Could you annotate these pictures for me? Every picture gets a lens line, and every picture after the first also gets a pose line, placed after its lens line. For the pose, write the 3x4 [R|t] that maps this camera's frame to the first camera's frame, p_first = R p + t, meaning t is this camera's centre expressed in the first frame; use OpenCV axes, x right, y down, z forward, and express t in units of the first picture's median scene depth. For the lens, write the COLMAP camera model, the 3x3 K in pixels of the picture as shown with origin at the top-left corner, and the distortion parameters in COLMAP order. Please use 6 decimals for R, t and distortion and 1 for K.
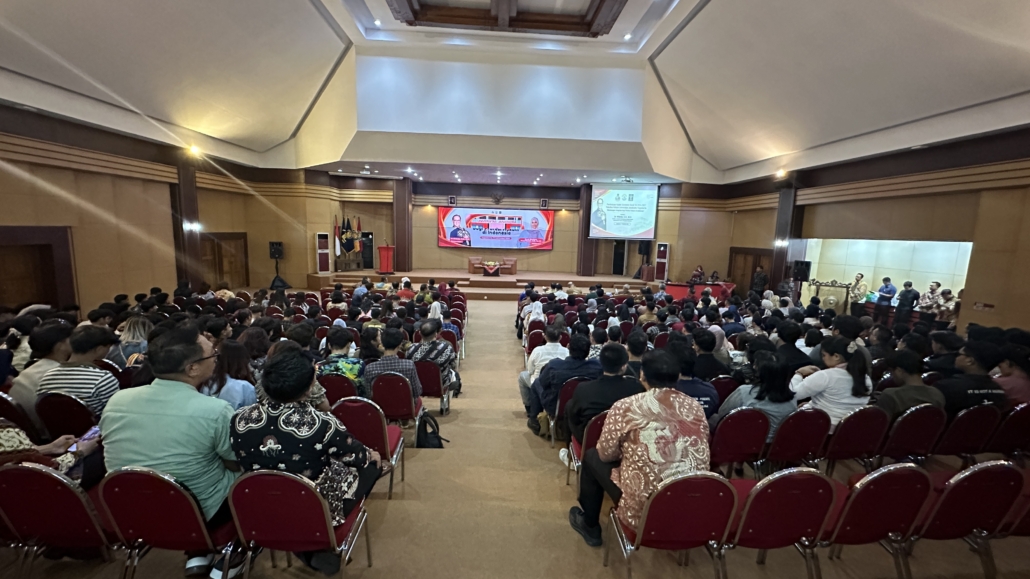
lens RADIAL K [[407.0, 0, 515.0], [0, 407.0, 289.5], [0, 0, 1]] dist [-0.001203, -0.000217]
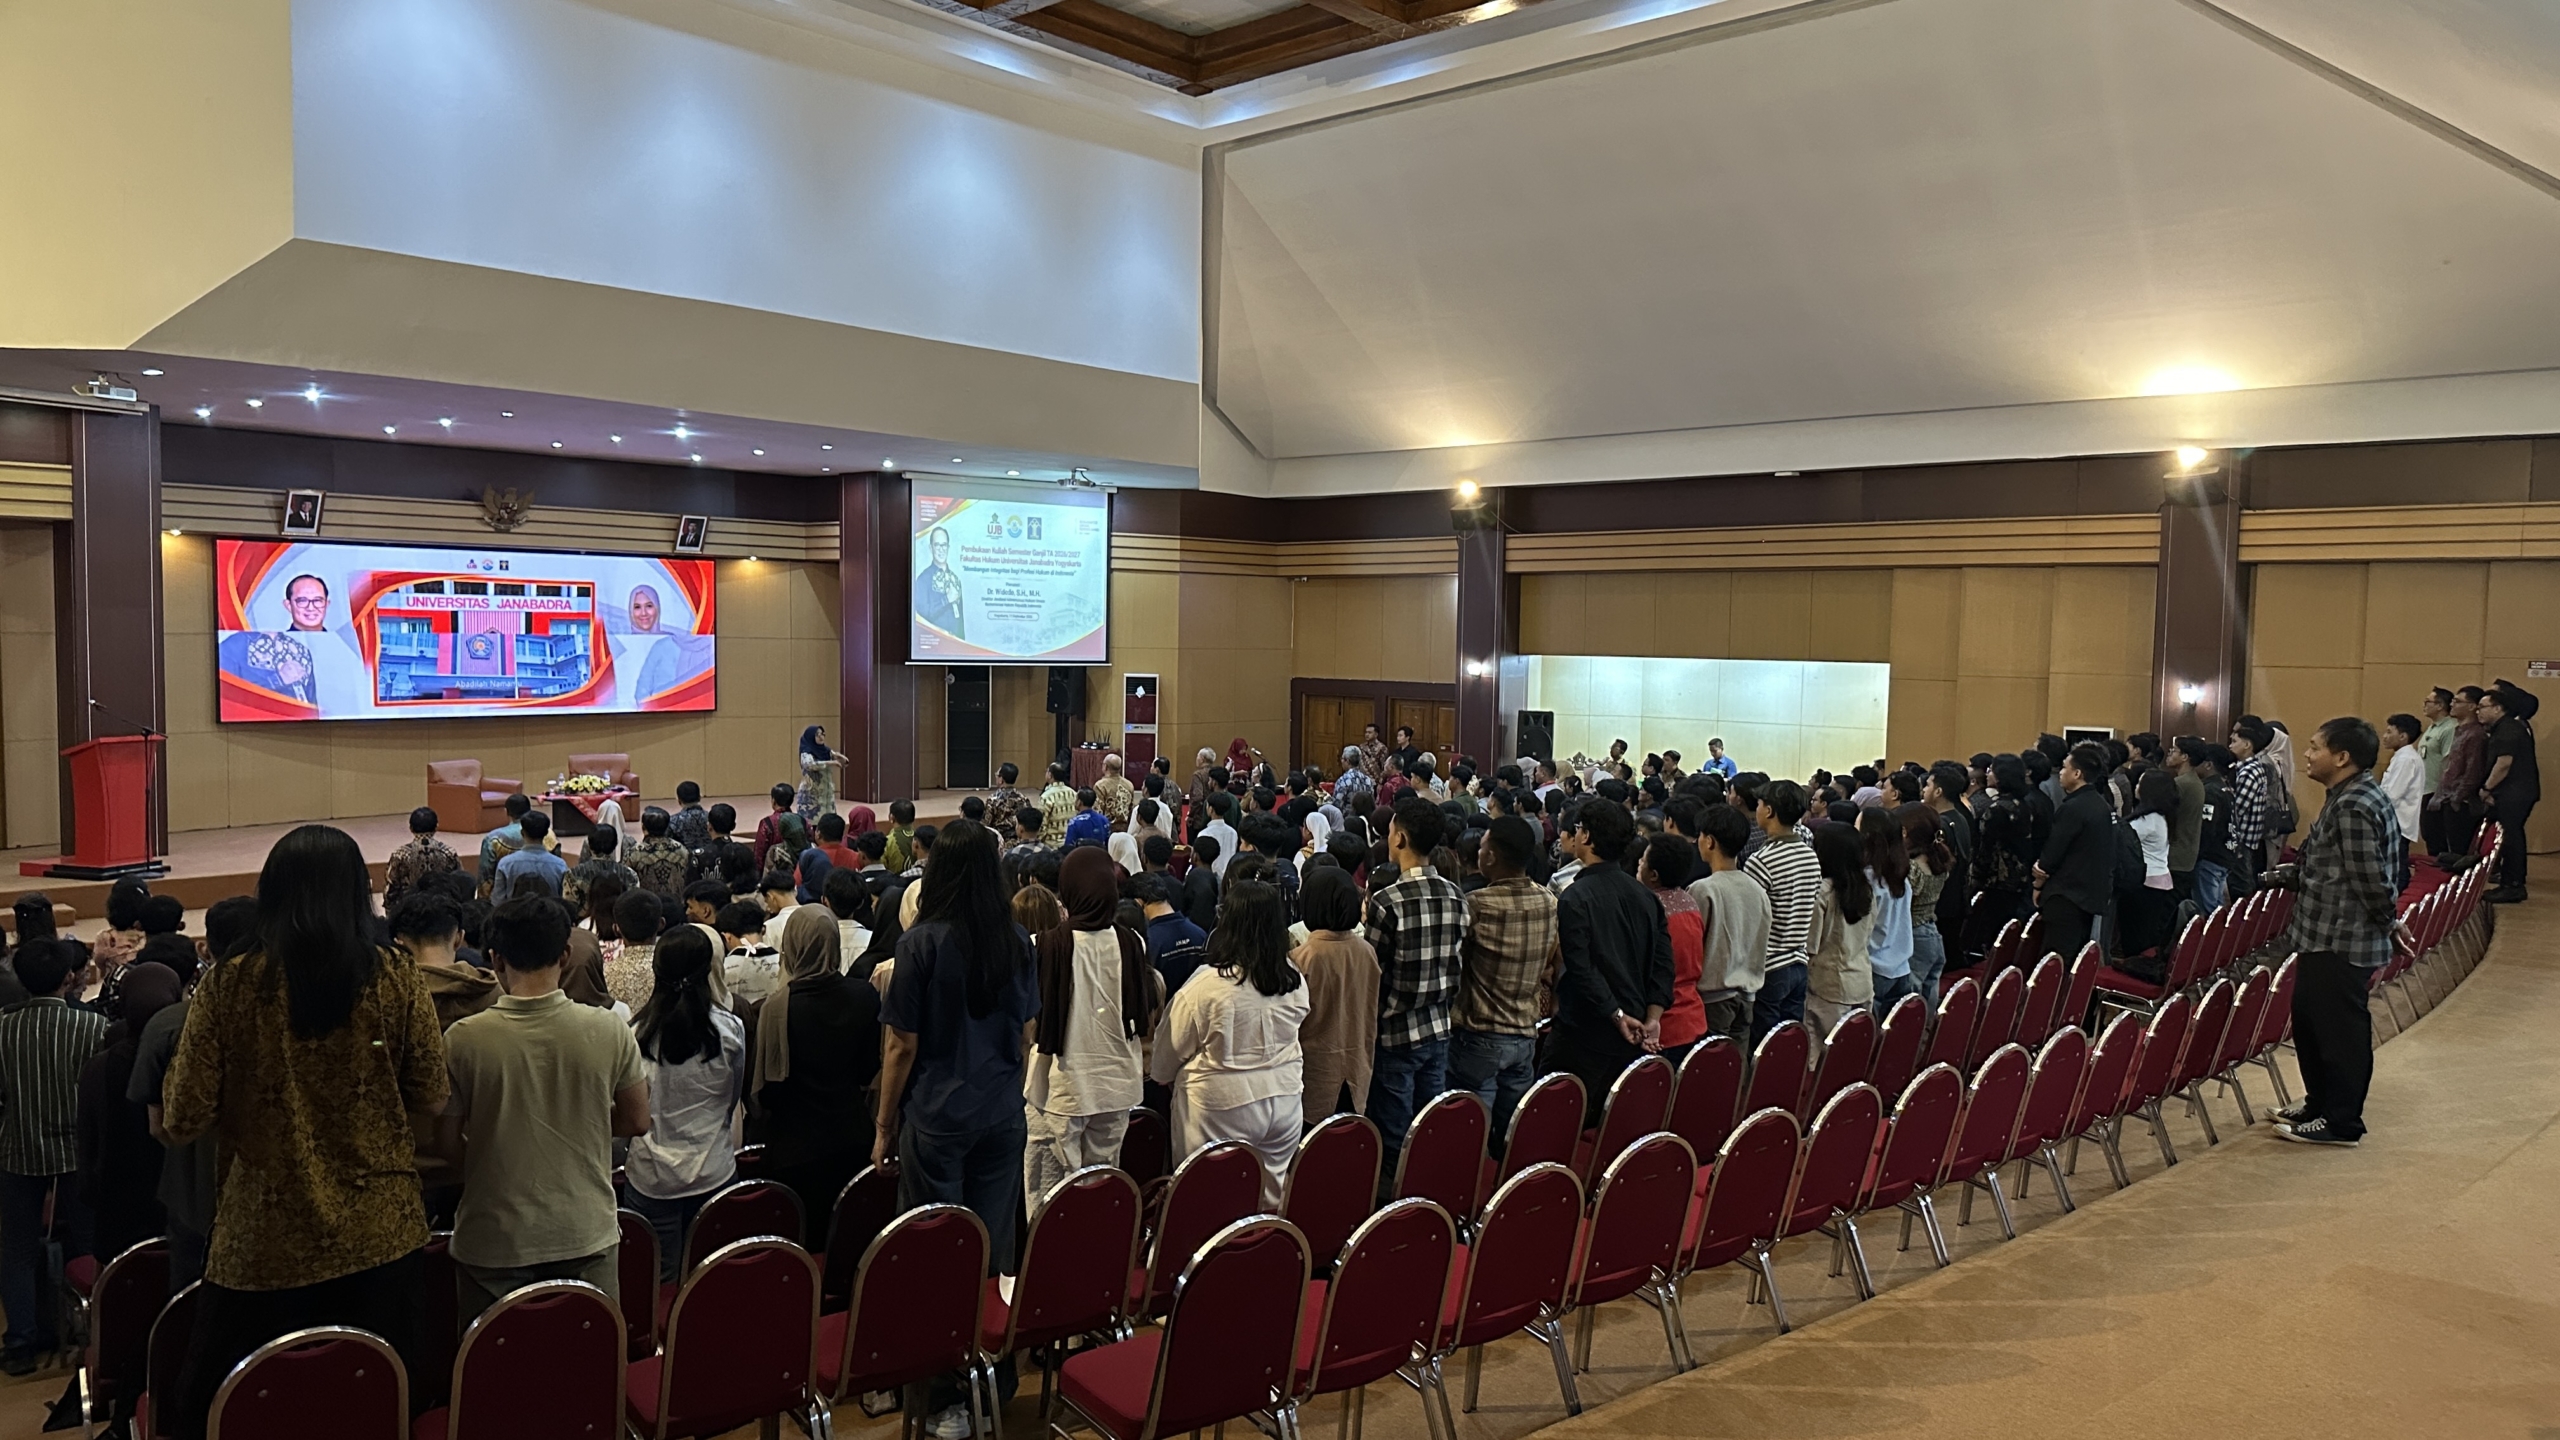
lens RADIAL K [[1793.4, 0, 1280.0], [0, 1793.4, 720.0], [0, 0, 1]] dist [0.095255, -0.140694]
pose [[0.704766, -0.054208, 0.707366, -0.535577], [0.103603, 0.994251, -0.027030, -0.028983], [-0.701834, 0.092335, 0.706331, -0.057798]]
